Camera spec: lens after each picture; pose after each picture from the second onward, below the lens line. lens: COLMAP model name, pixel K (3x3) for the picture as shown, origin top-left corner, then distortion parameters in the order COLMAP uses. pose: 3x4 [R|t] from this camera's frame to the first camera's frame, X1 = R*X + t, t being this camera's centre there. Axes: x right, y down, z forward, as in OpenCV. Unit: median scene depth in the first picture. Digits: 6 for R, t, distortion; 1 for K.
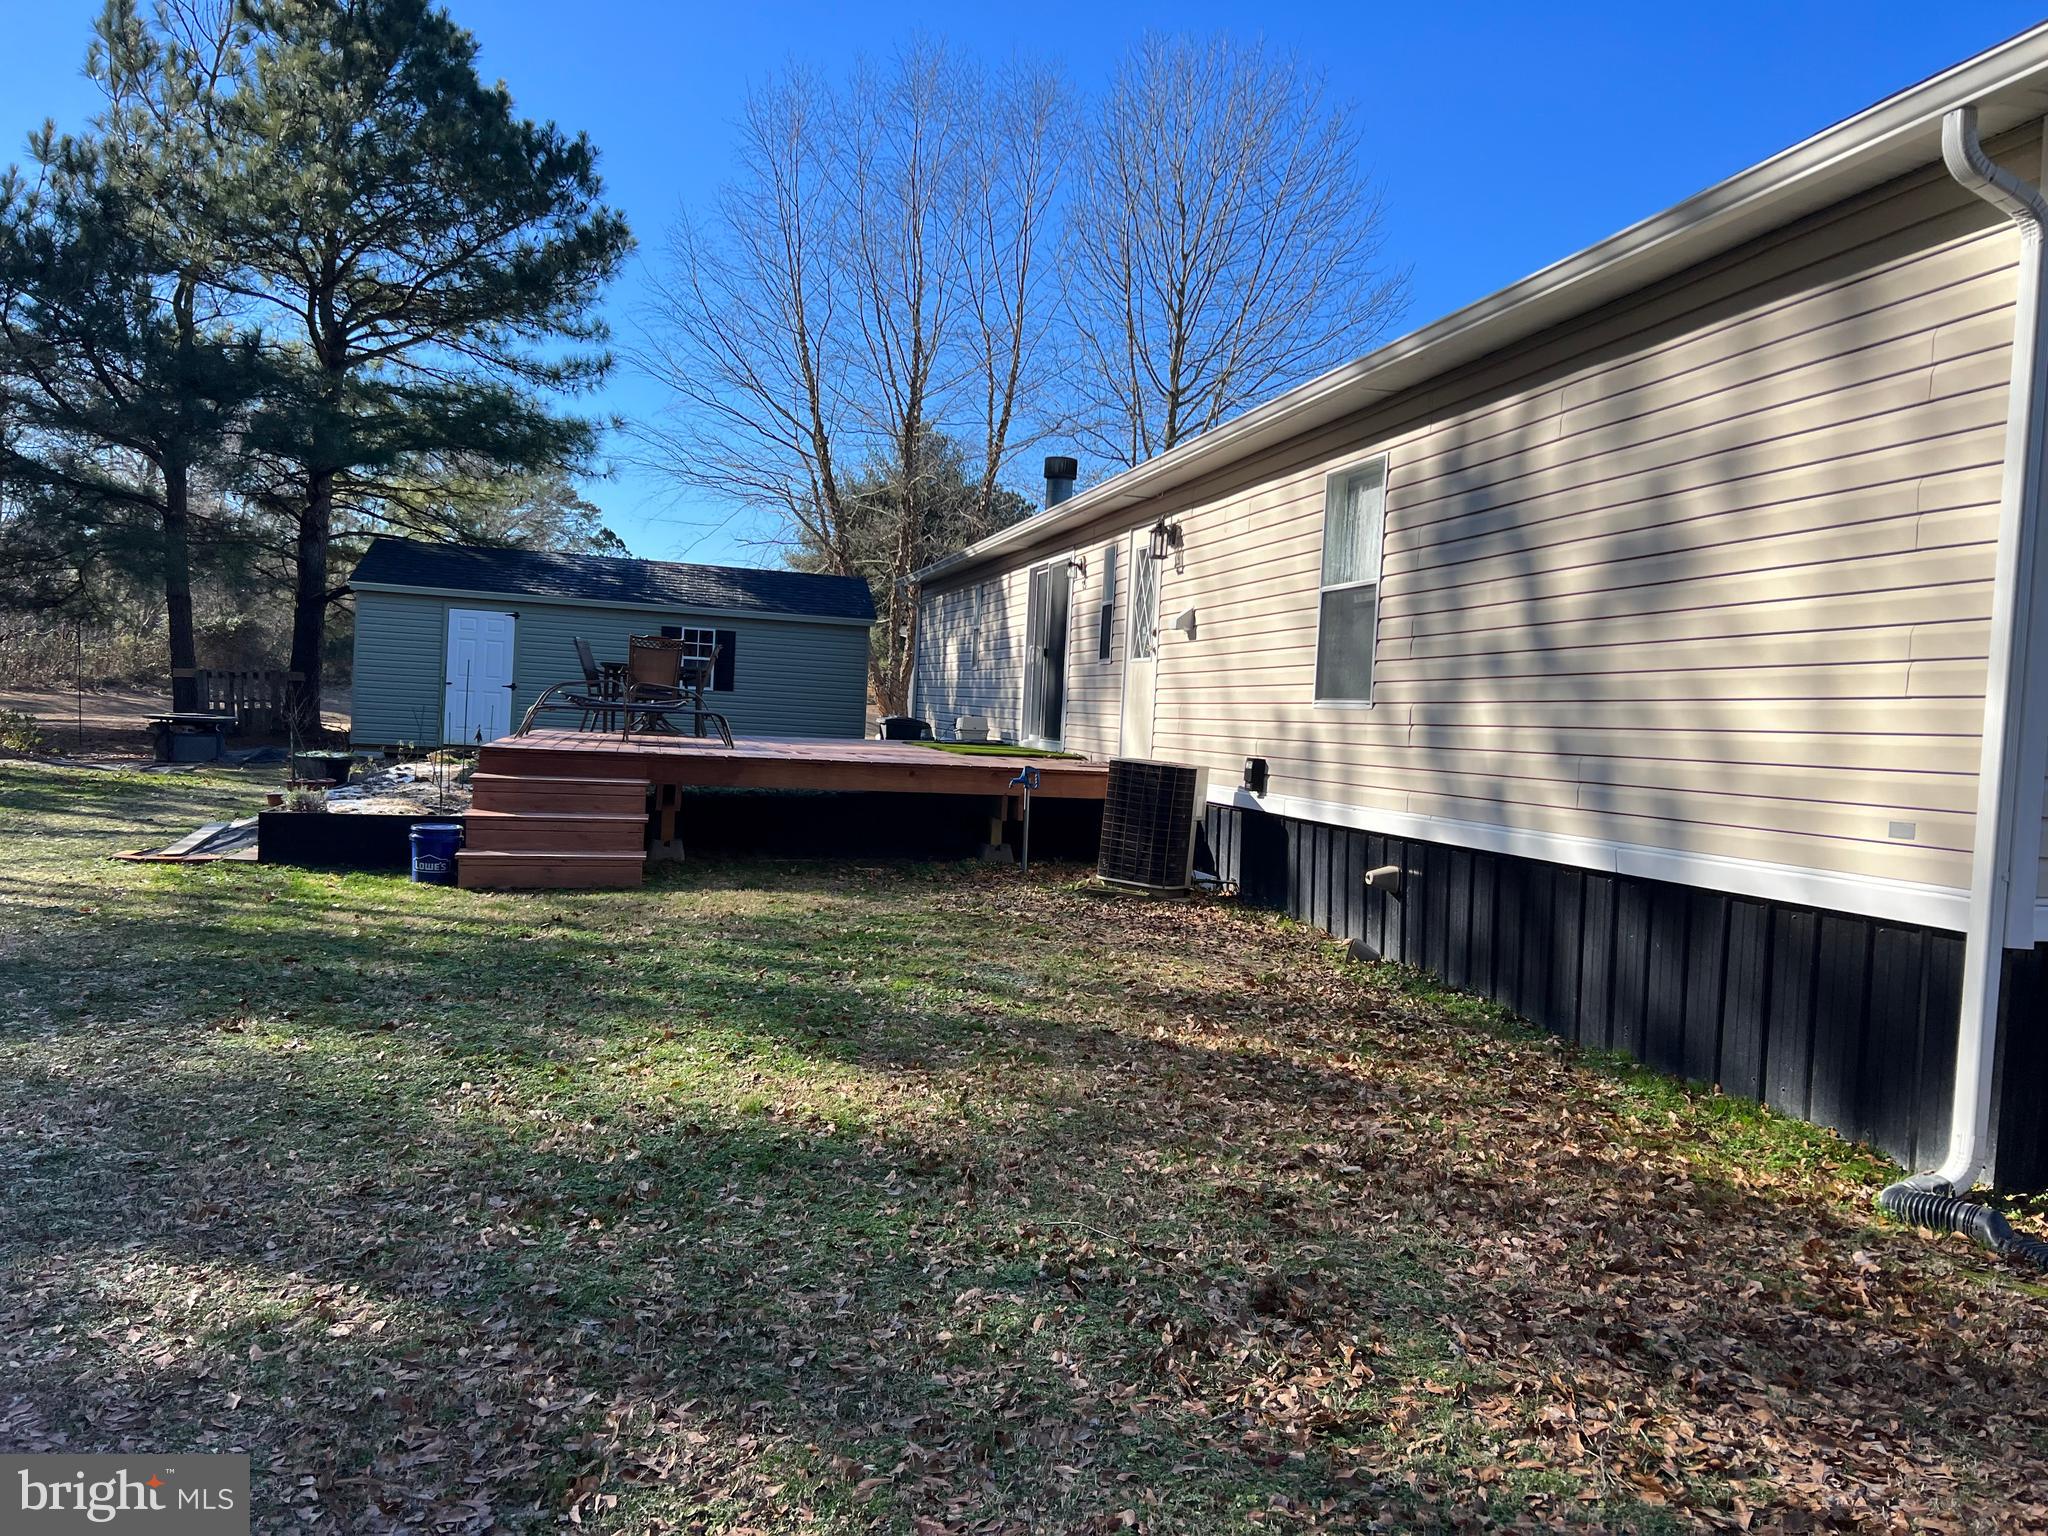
lens RADIAL K [[1549.5, 0, 978.1], [0, 1549.5, 782.7], [0, 0, 1]] dist [0.002281, -0.028395]
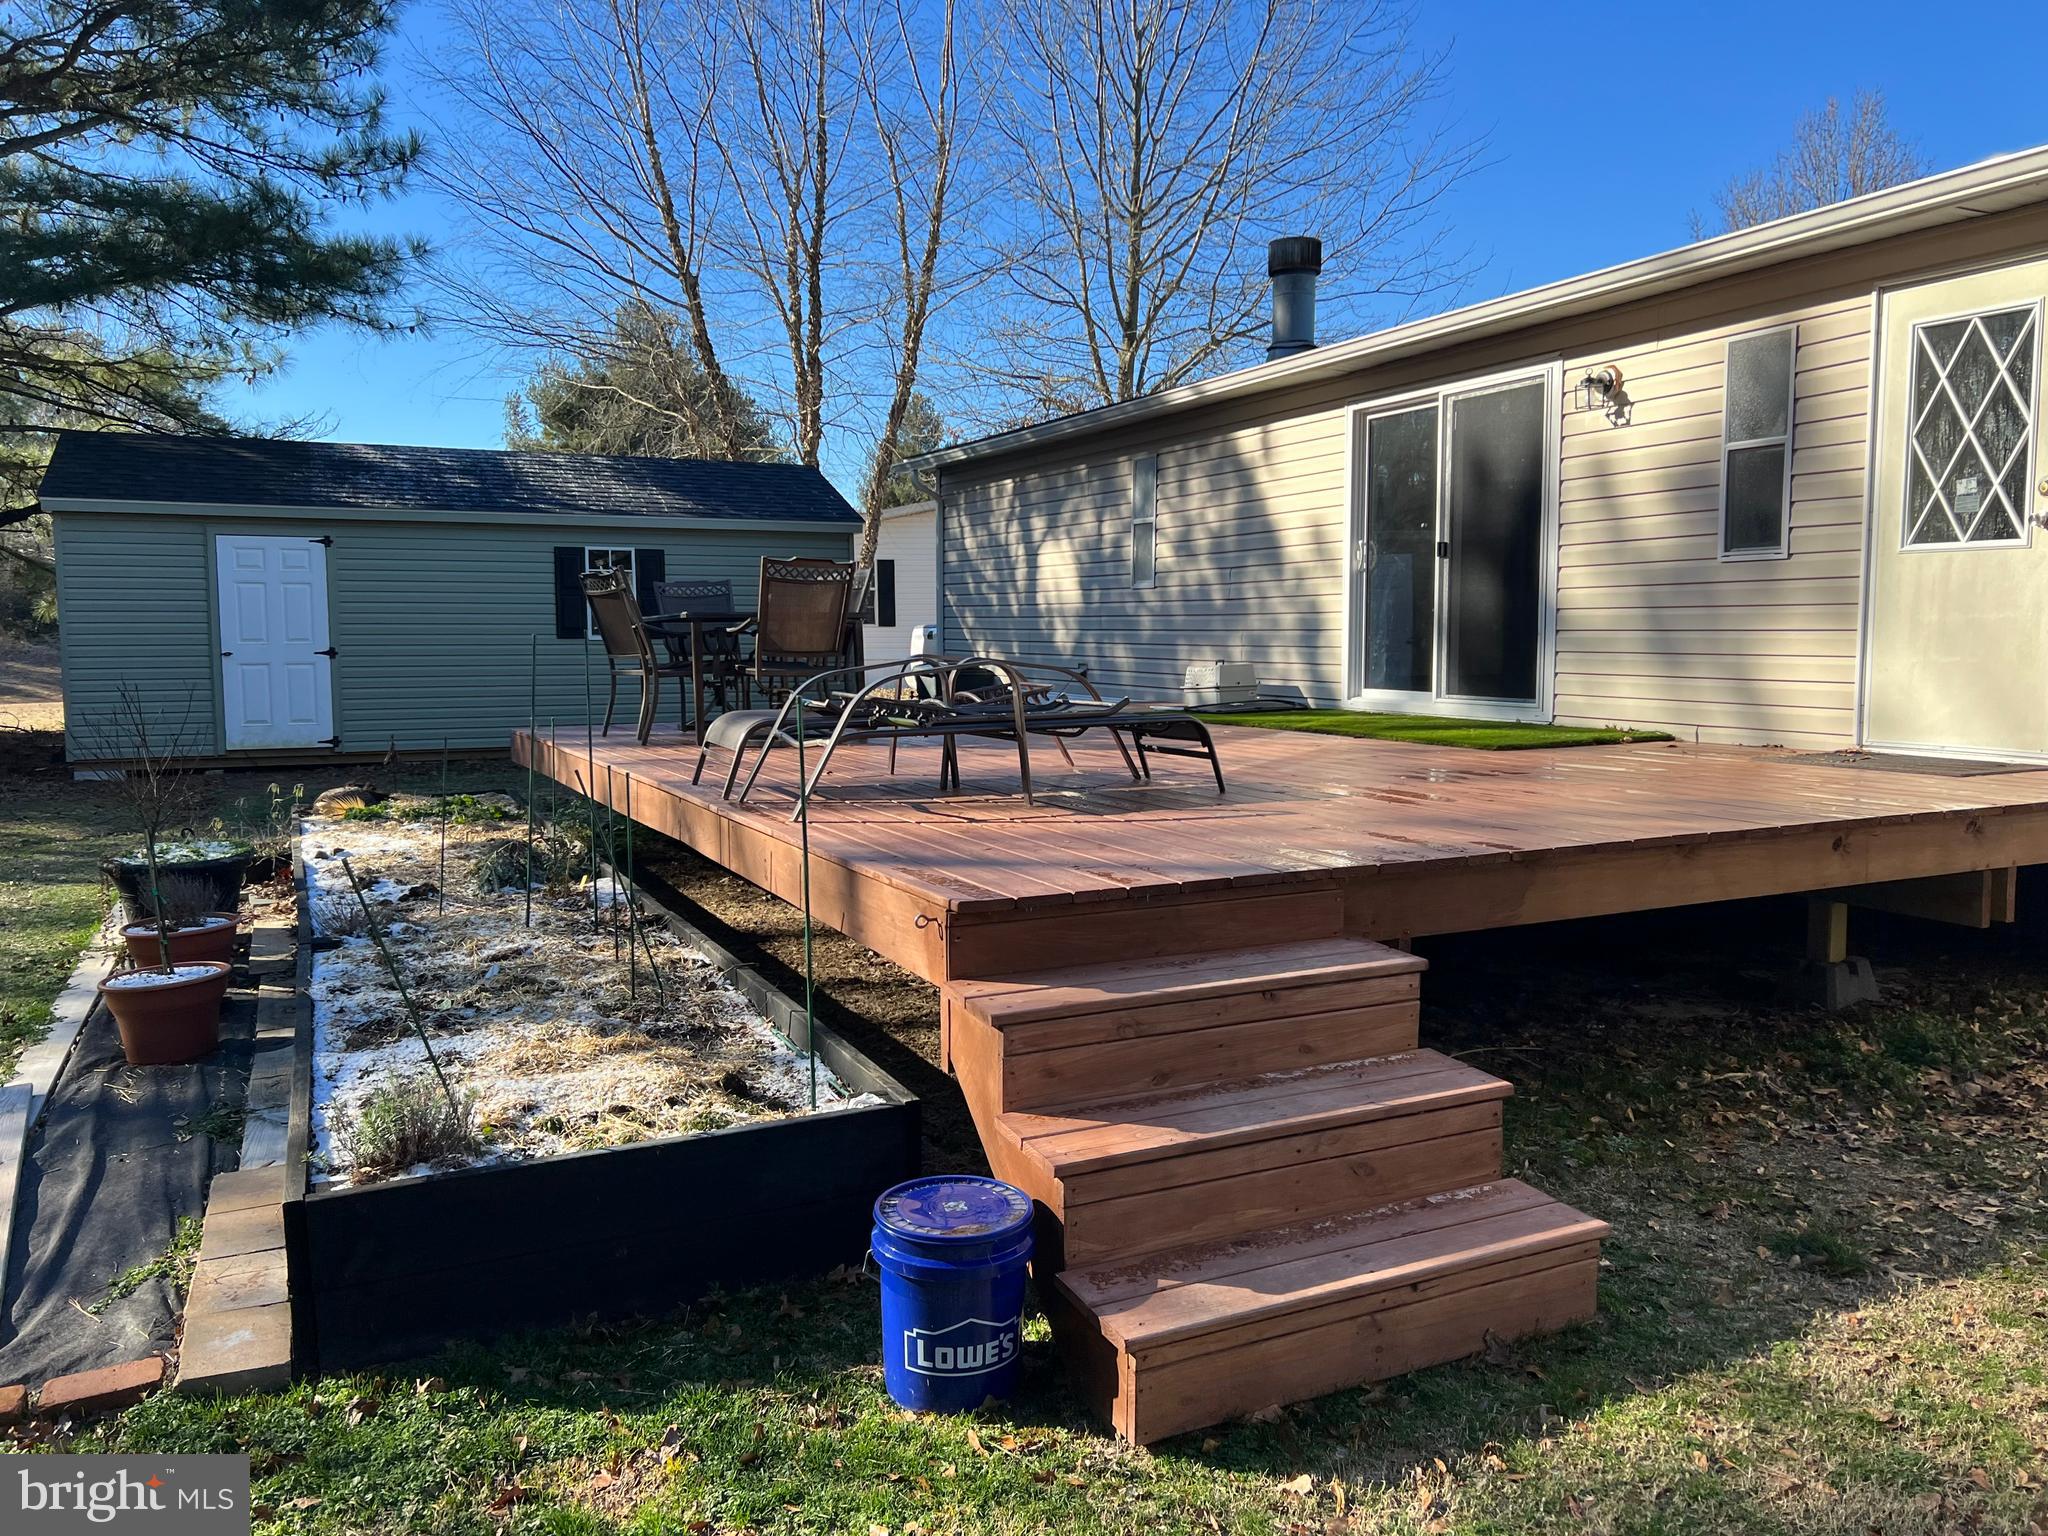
lens RADIAL K [[1559.8, 0, 1018.2], [0, 1559.8, 765.1], [0, 0, 1]] dist [0.048390, -0.037554]
pose [[0.972326, -0.085925, 0.217252, -0.160479], [0.075002, 0.995492, 0.058048, -0.030444], [-0.221260, -0.040147, 0.974388, 0.283651]]
